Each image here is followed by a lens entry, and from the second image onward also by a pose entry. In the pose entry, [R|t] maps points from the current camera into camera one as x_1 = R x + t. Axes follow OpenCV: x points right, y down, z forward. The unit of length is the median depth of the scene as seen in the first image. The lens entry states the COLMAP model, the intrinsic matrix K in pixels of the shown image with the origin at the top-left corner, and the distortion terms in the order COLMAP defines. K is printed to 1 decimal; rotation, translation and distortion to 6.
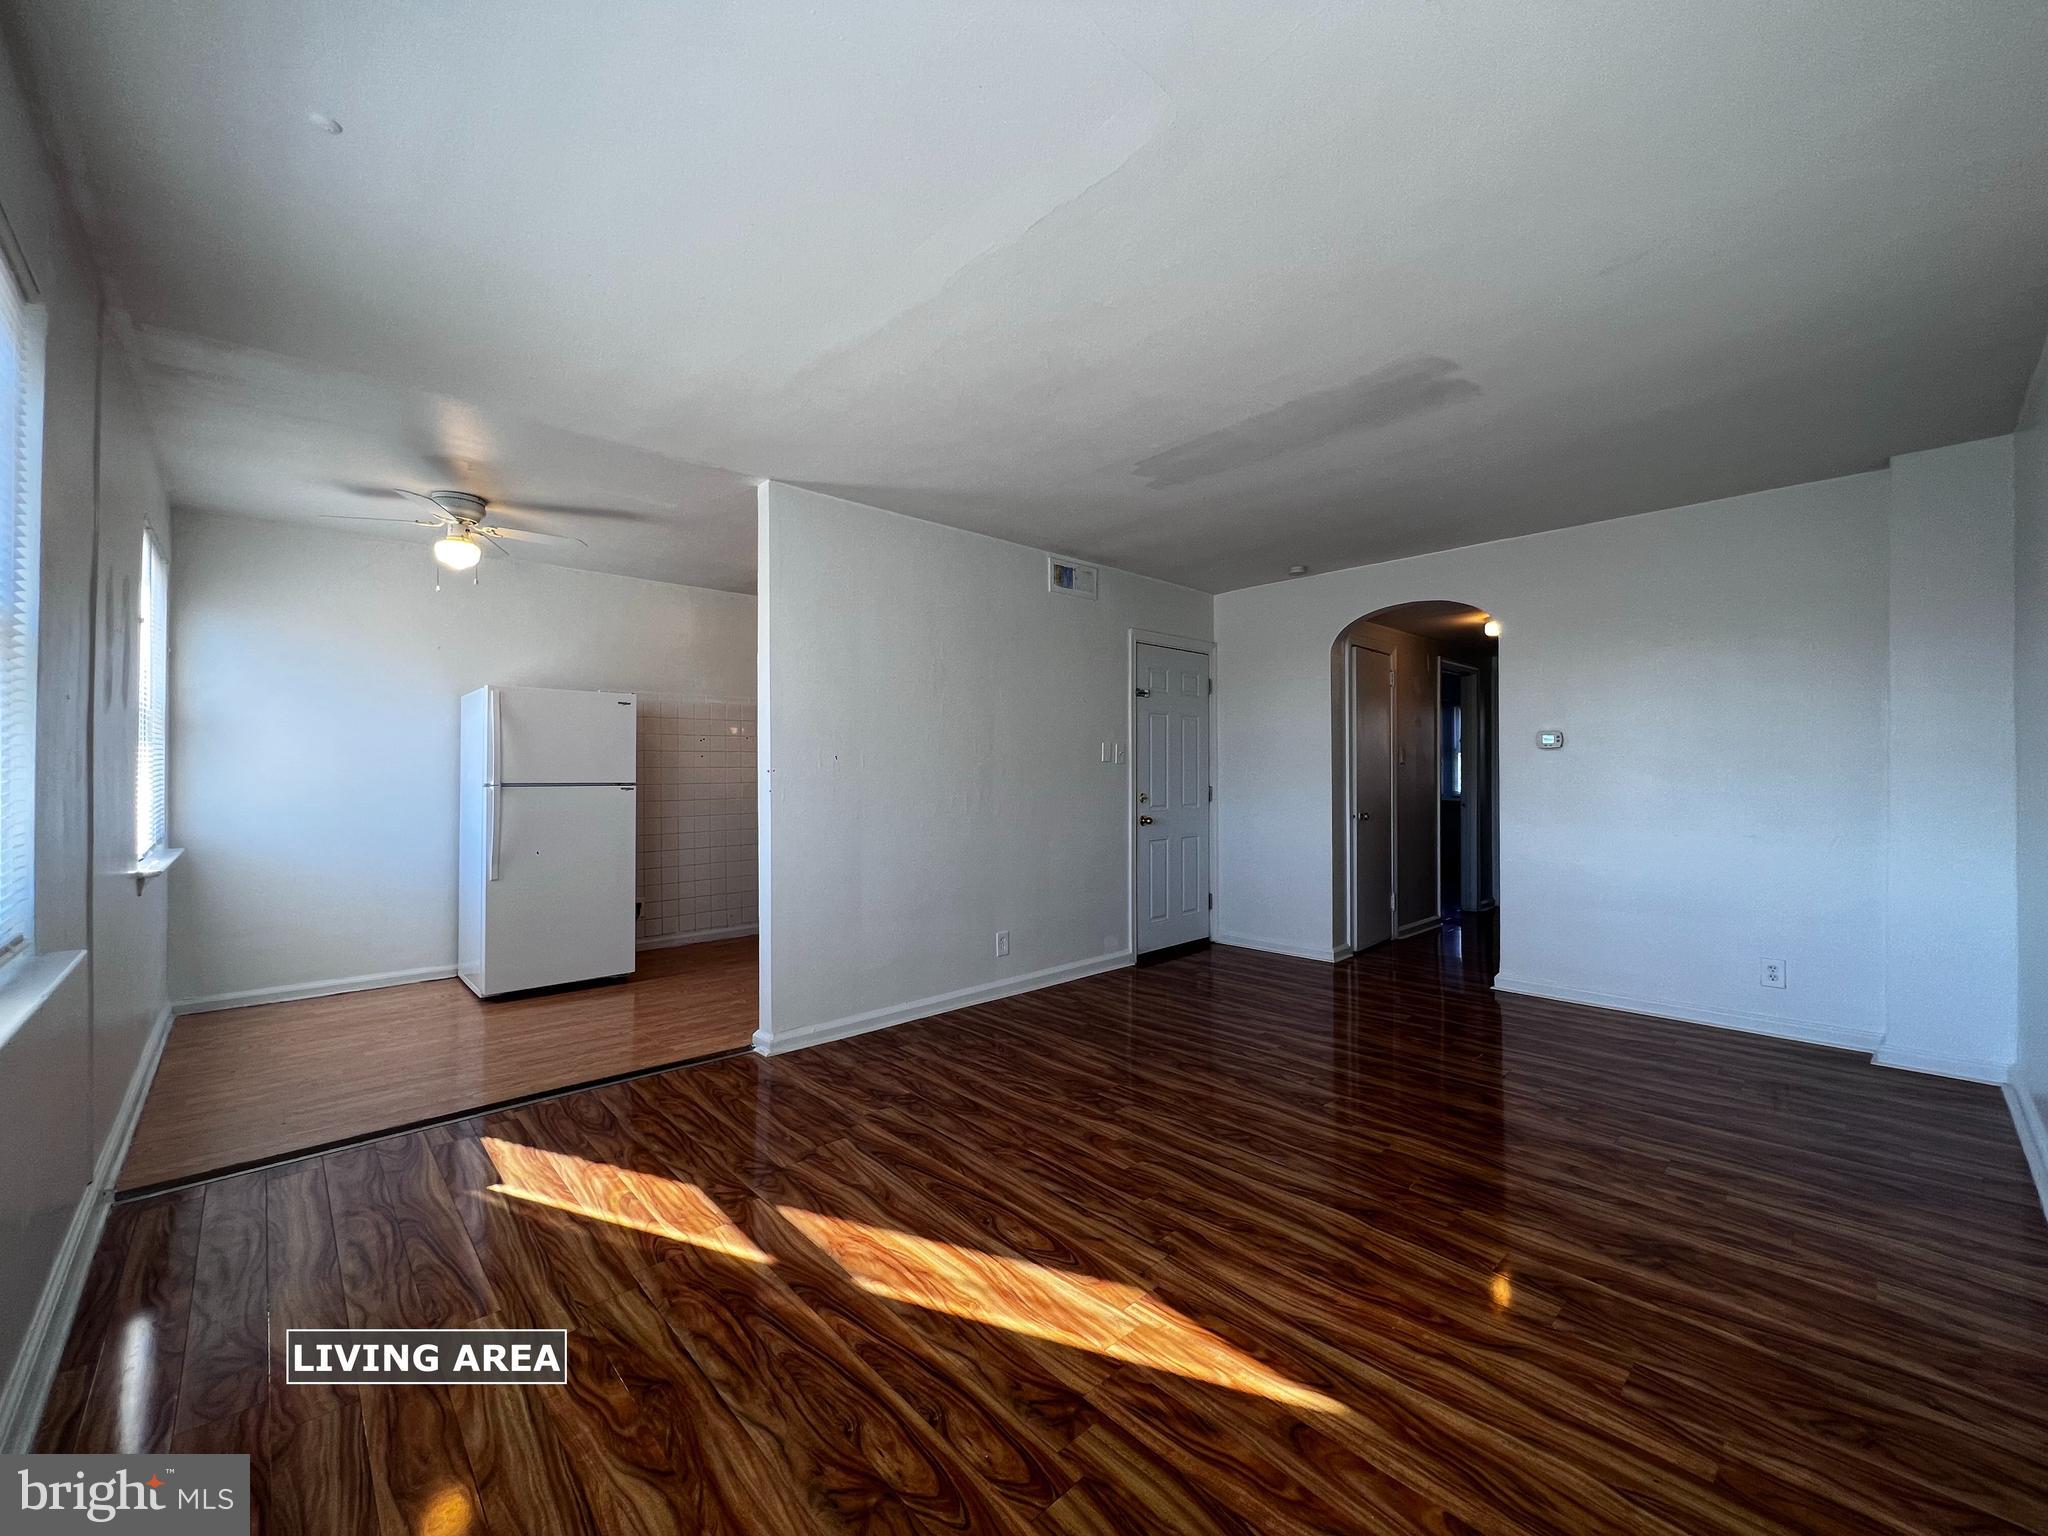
lens RADIAL K [[821.5, 0, 1020.6], [0, 821.5, 762.4], [0, 0, 1]] dist [-0.002253, 0.000999]
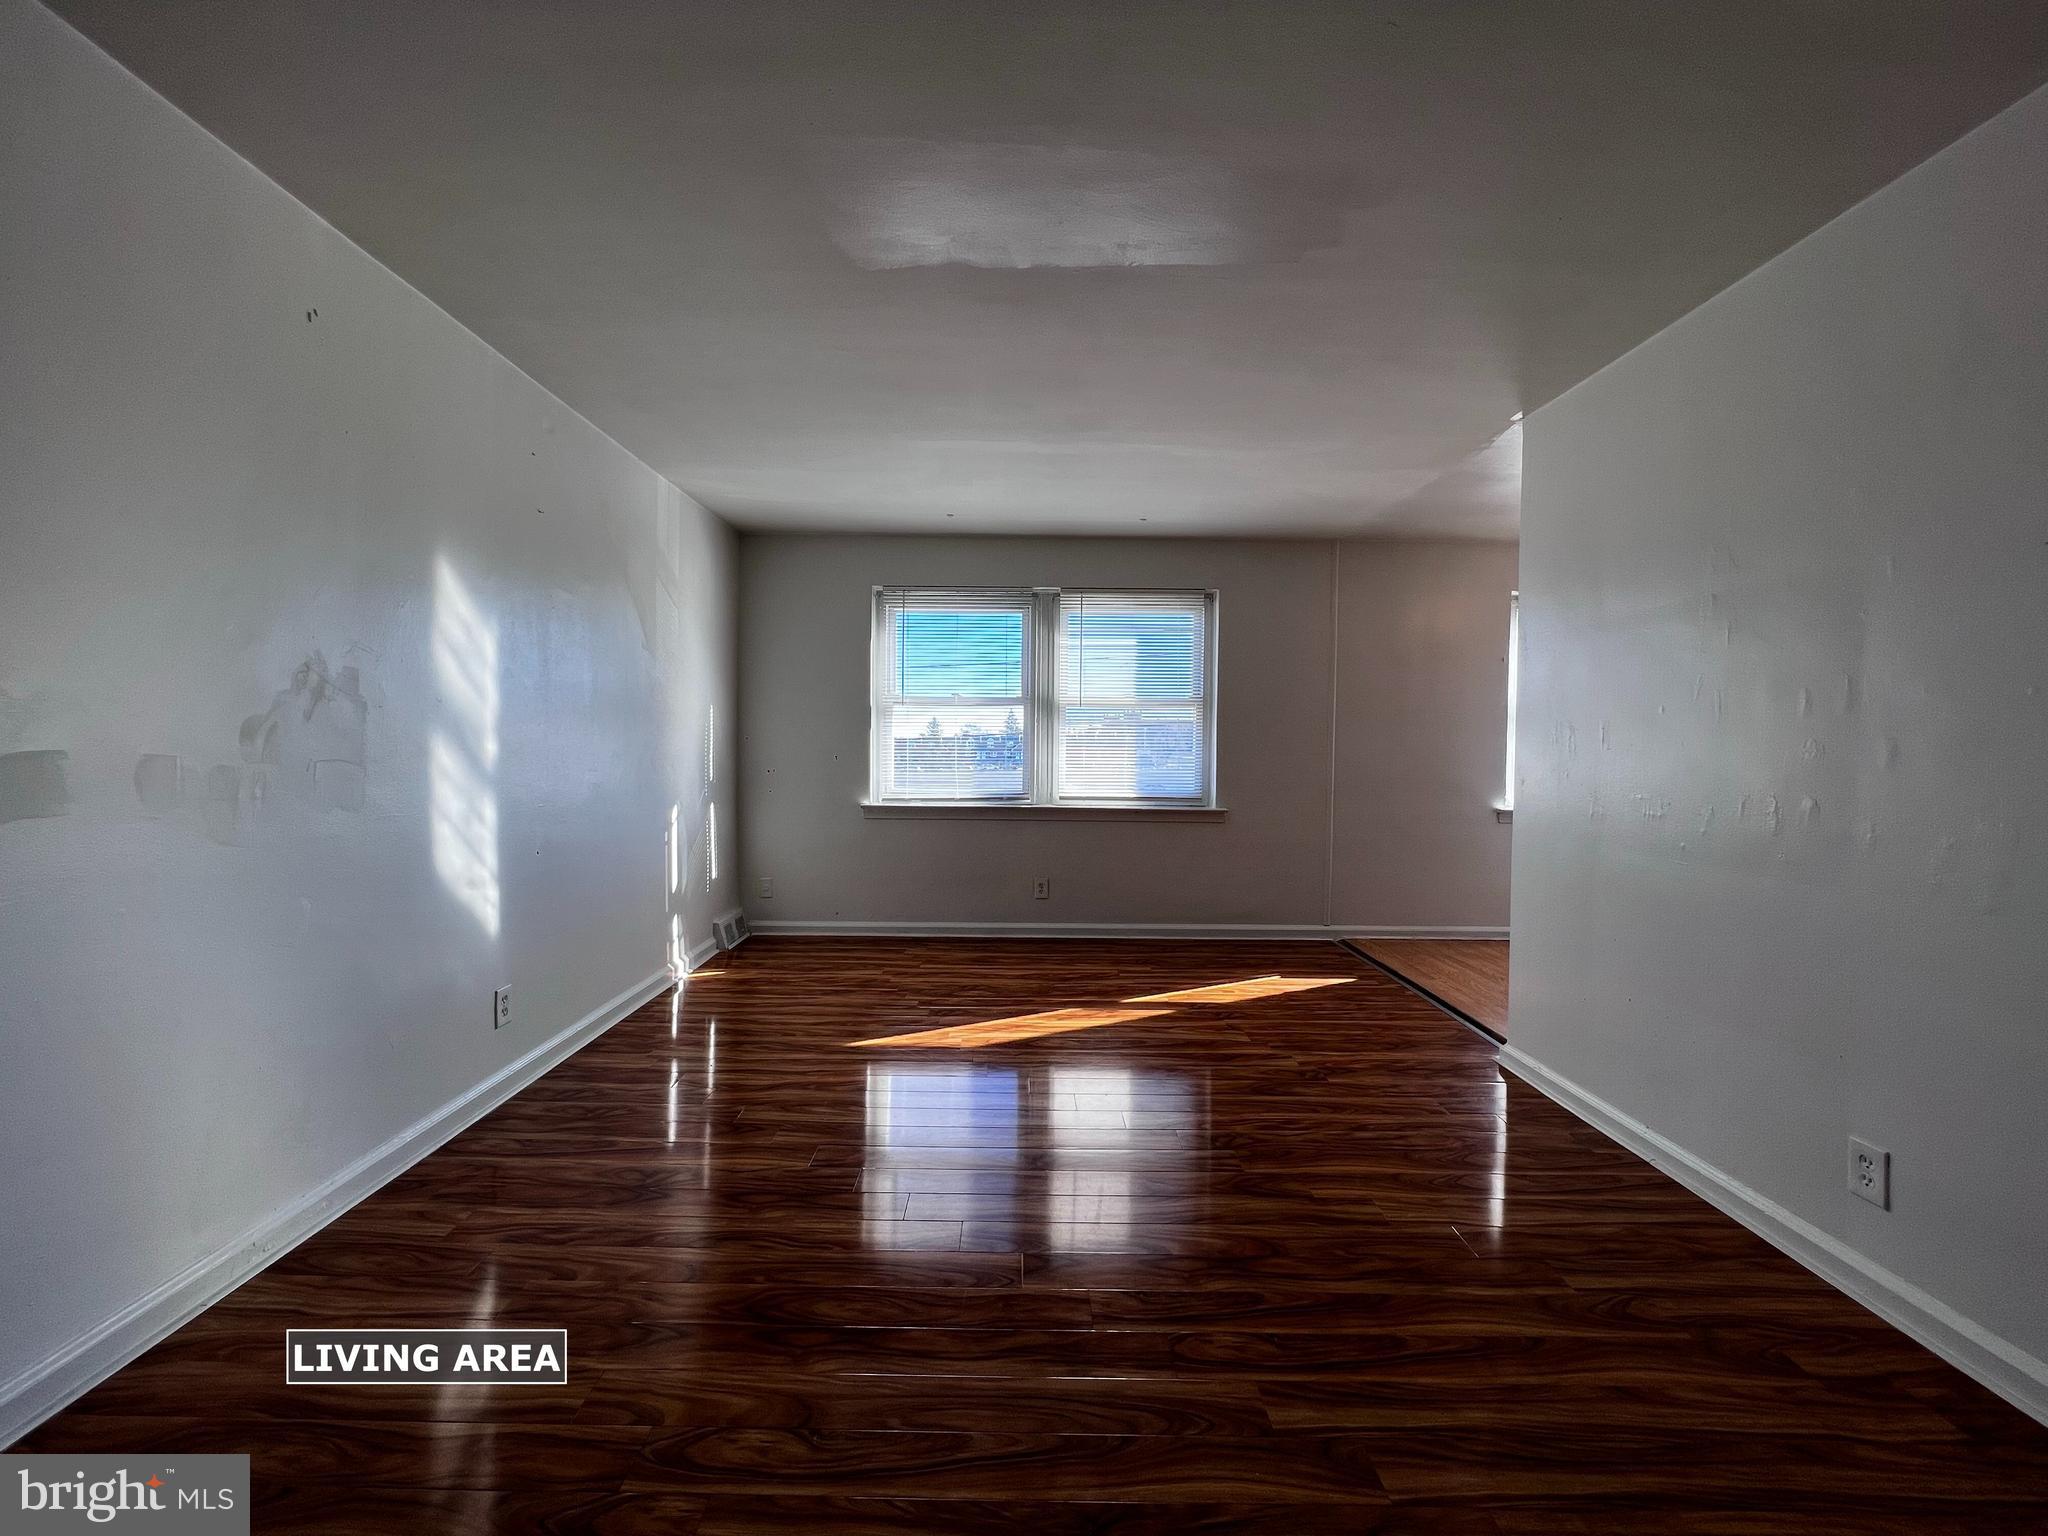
lens RADIAL K [[821.5, 0, 1020.6], [0, 821.5, 762.4], [0, 0, 1]] dist [-0.002253, 0.000999]
pose [[-0.680566, 0.008413, -0.732638, 0.996123], [-0.006599, 0.999823, 0.017611, 0.017814], [0.732657, 0.016820, -0.680390, 1.694636]]
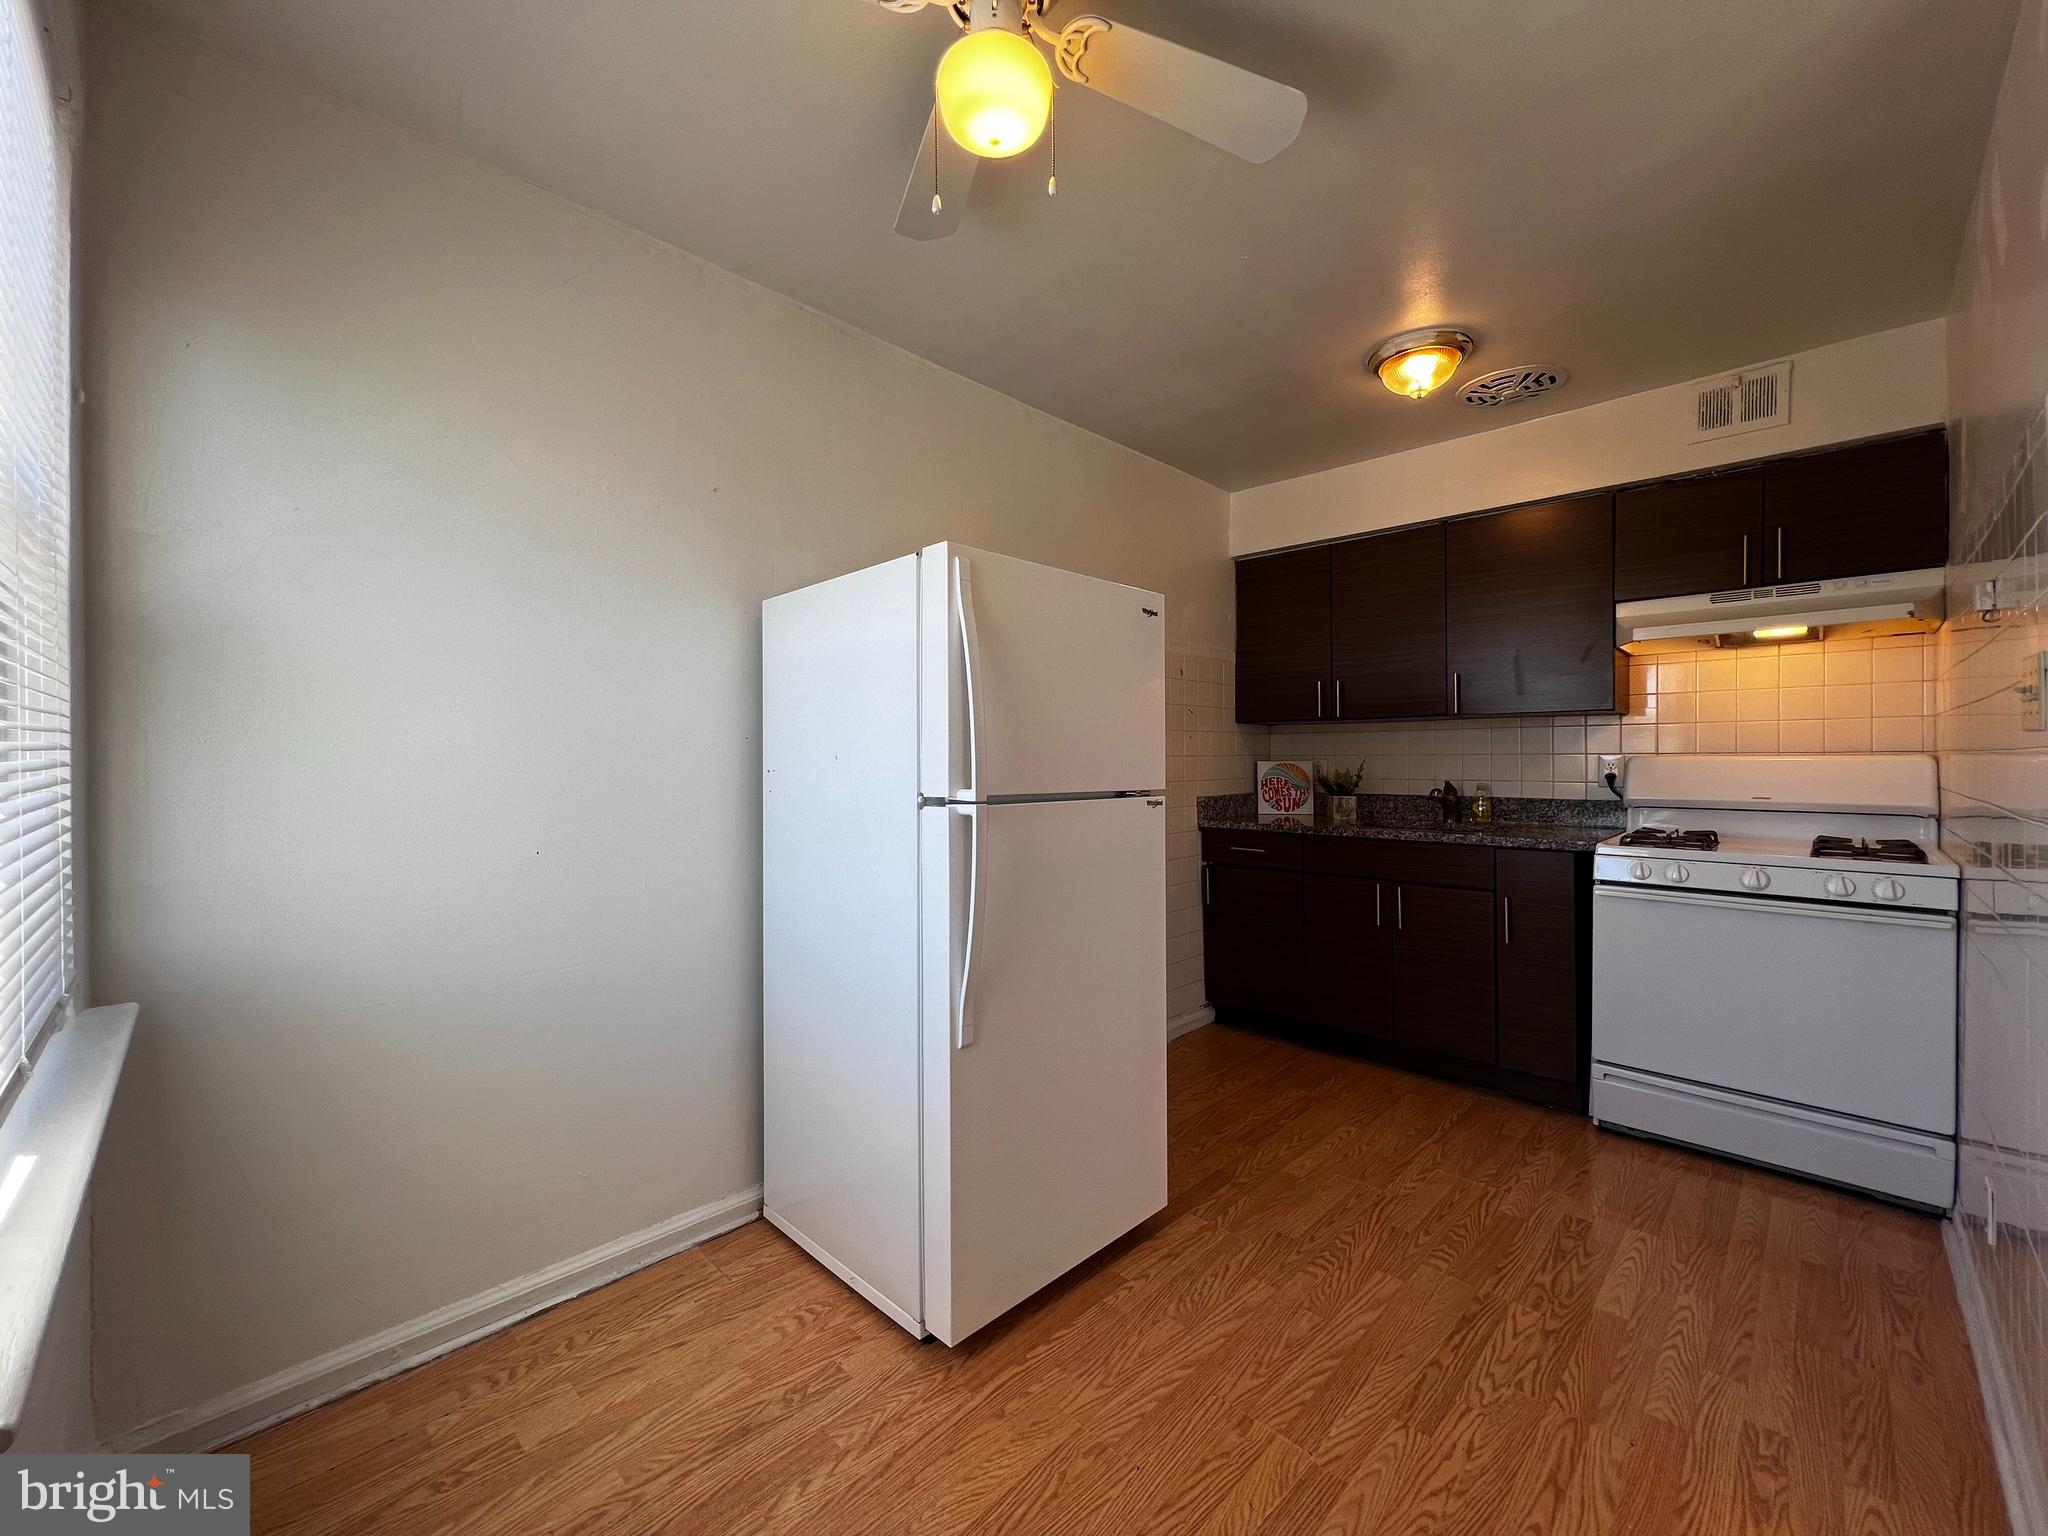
lens RADIAL K [[821.5, 0, 1020.6], [0, 821.5, 762.4], [0, 0, 1]] dist [-0.002253, 0.000999]
pose [[0.999354, -0.003745, 0.035734, -1.038367], [0.003354, 0.999934, 0.011017, 0.008364], [-0.035773, -0.010890, 0.999301, 1.009176]]
